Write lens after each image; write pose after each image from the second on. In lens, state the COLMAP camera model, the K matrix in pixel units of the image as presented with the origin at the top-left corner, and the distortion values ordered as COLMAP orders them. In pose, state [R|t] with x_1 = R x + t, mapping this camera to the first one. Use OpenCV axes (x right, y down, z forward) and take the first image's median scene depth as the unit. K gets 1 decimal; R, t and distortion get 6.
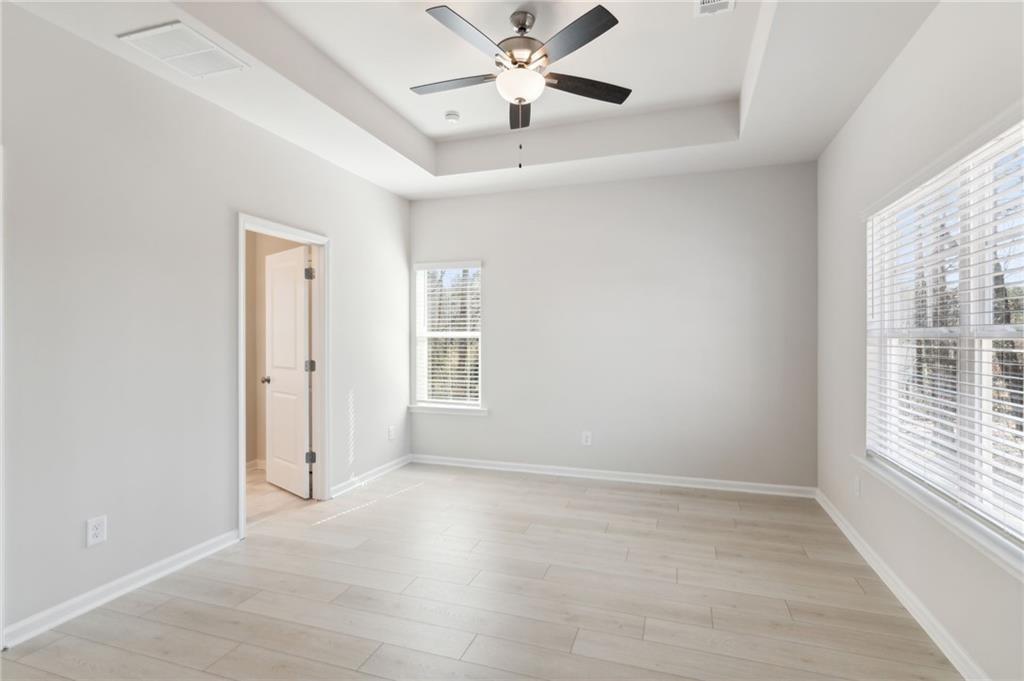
lens RADIAL K [[495.5, 0, 518.7], [0, 495.5, 339.1], [0, 0, 1]] dist [0.000750, -0.000338]
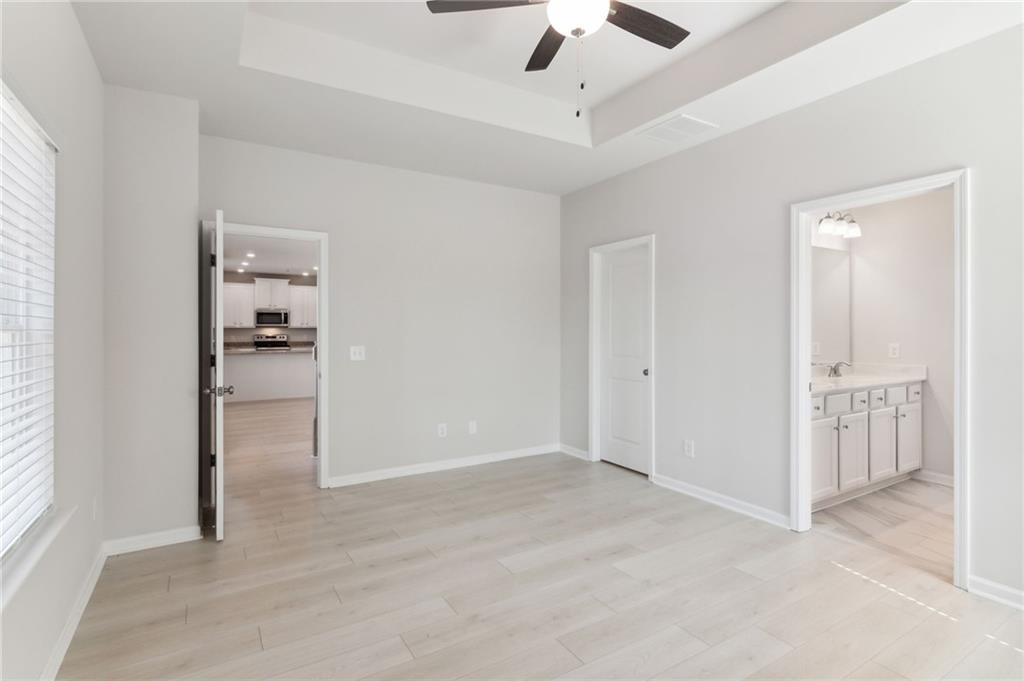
lens RADIAL K [[495.5, 0, 518.5], [0, 495.5, 335.2], [0, 0, 1]] dist [0.000750, -0.000338]
pose [[-0.640277, -0.011222, -0.768062, 0.674966], [-0.018781, 0.999823, 0.001048, 0.024403], [0.767914, 0.015096, -0.640375, 1.441917]]
